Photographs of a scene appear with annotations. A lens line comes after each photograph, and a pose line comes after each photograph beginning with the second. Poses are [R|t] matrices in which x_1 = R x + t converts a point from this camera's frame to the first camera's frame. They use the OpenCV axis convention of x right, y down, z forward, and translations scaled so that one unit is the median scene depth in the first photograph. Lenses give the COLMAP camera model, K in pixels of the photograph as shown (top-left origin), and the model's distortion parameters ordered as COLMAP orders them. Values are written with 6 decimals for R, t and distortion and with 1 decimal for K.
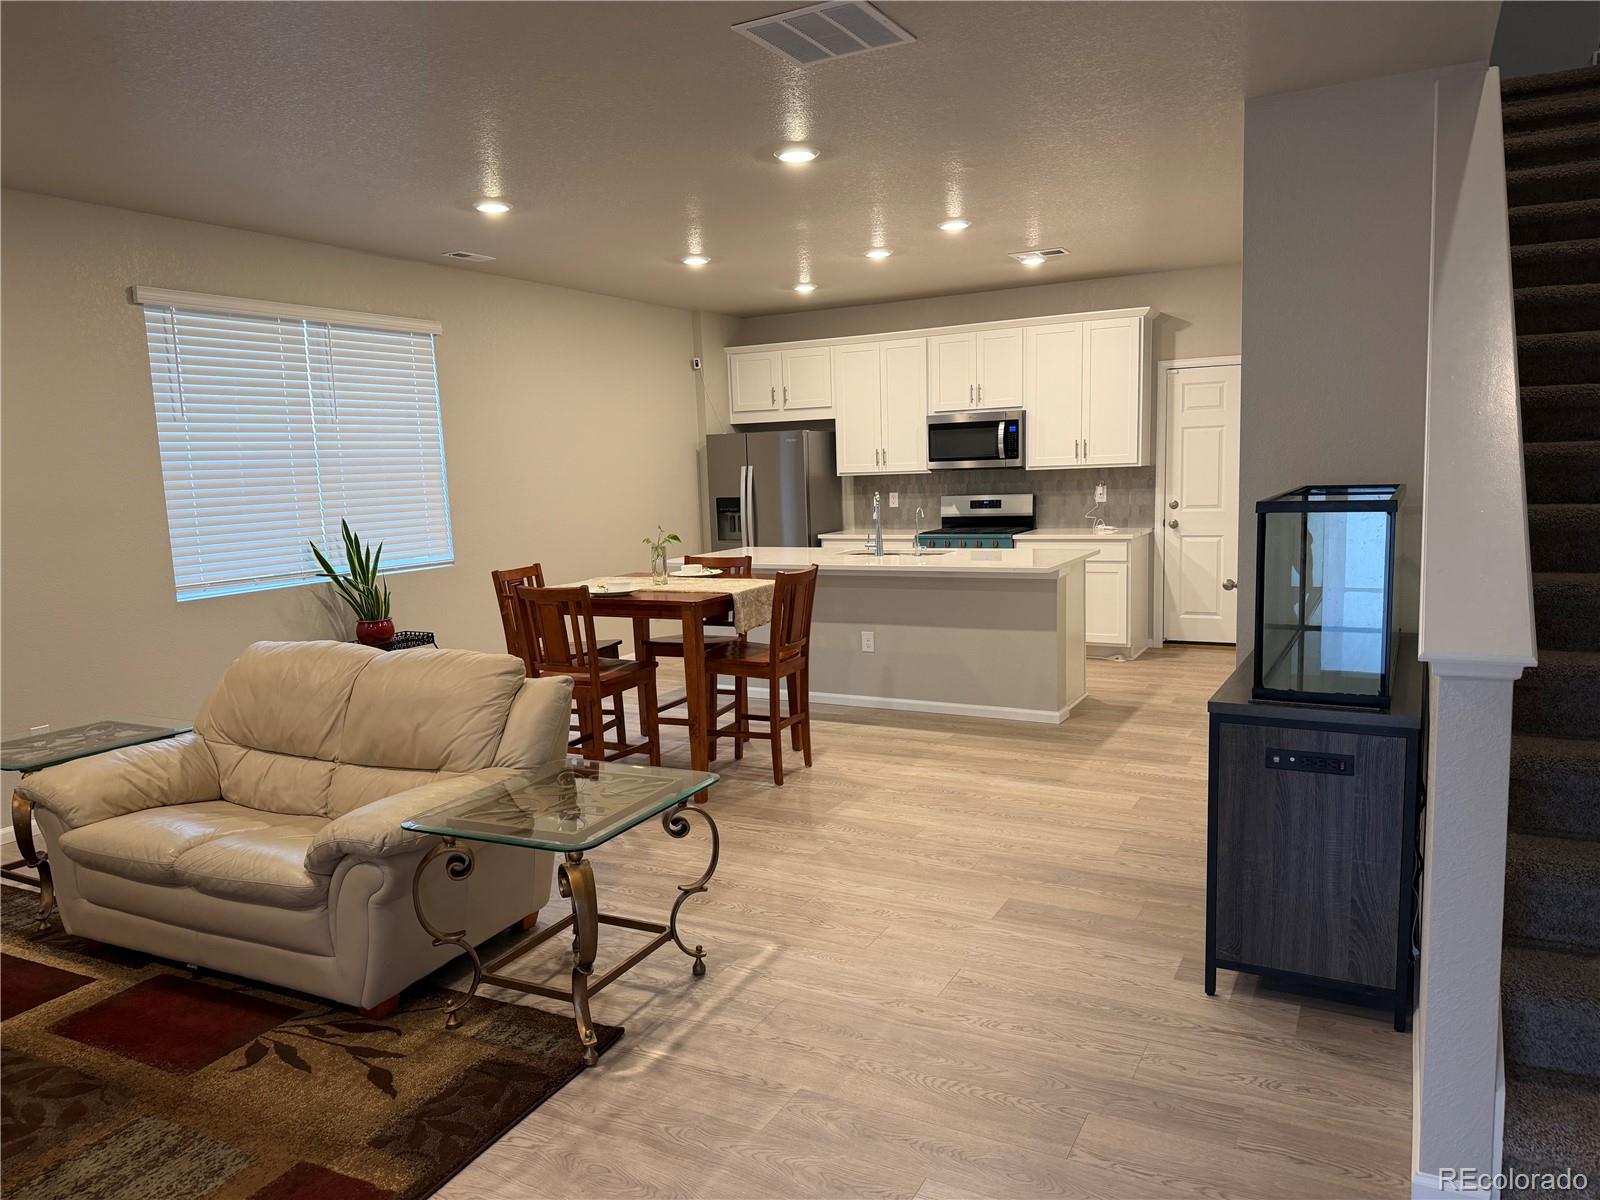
lens RADIAL K [[1121.6, 0, 798.4], [0, 1121.6, 620.4], [0, 0, 1]] dist [0.155530, -0.286692]
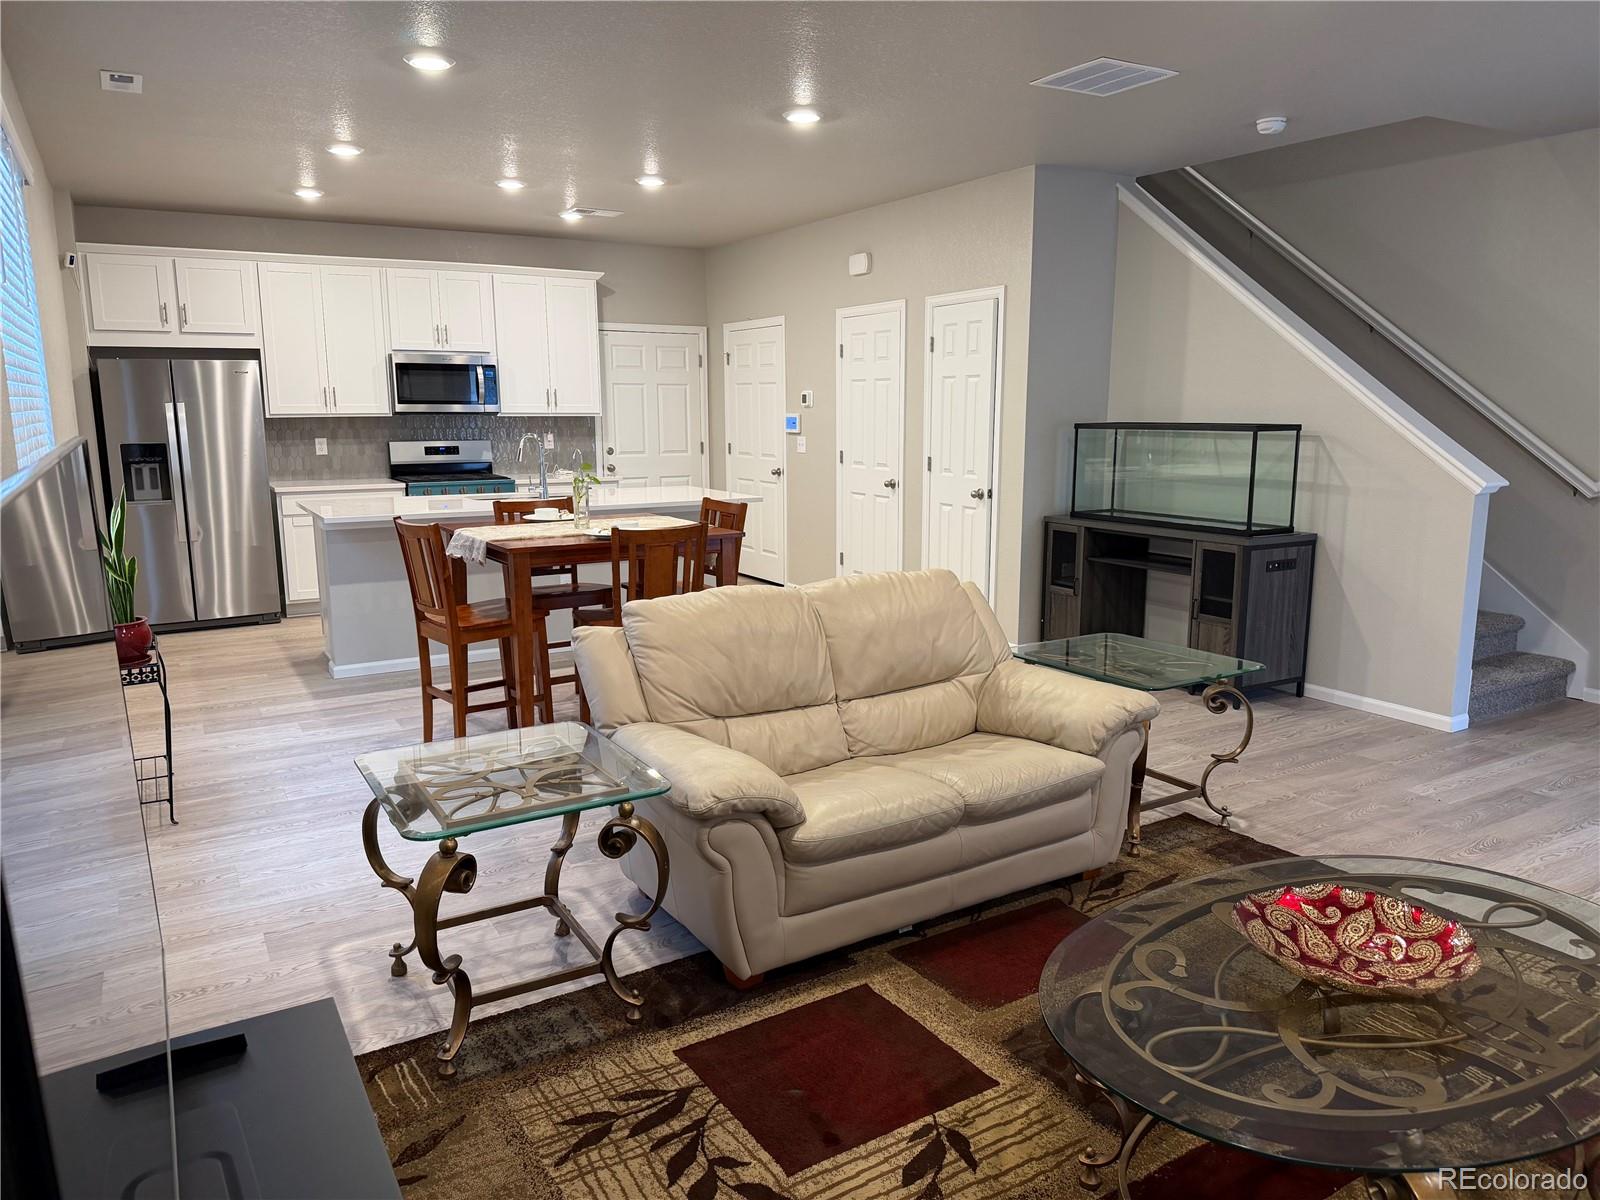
lens RADIAL K [[1121.6, 0, 798.4], [0, 1121.6, 620.4], [0, 0, 1]] dist [0.155530, -0.286692]
pose [[0.513979, -0.131643, 0.847641, -0.553932], [0.107125, 0.990269, 0.088838, -0.013411], [-0.851087, 0.045143, 0.523080, 0.248104]]
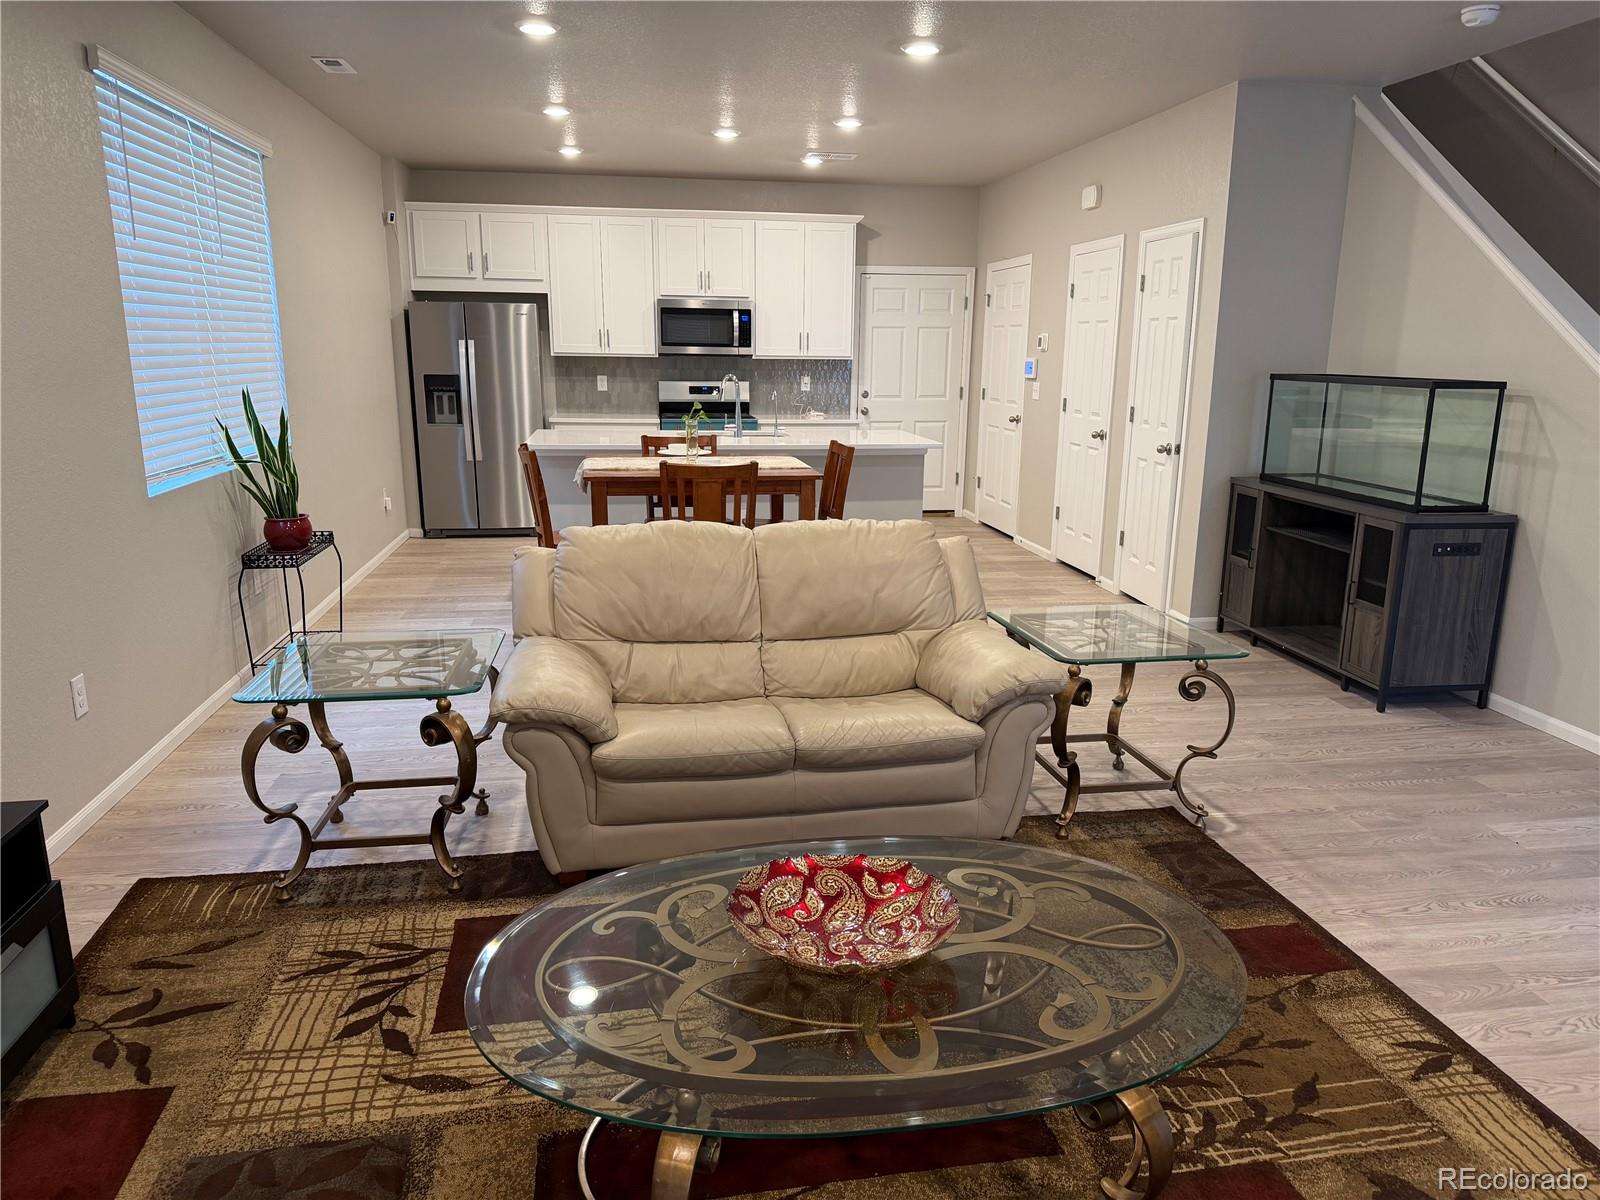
lens RADIAL K [[1122.4, 0, 800.0], [0, 1122.4, 622.0], [0, 0, 1]] dist [0.130267, -0.198127]
pose [[0.795840, -0.103590, 0.596580, -0.436425], [0.048662, 0.993012, 0.107510, 0.003264], [-0.603548, -0.056530, 0.795320, 0.102019]]
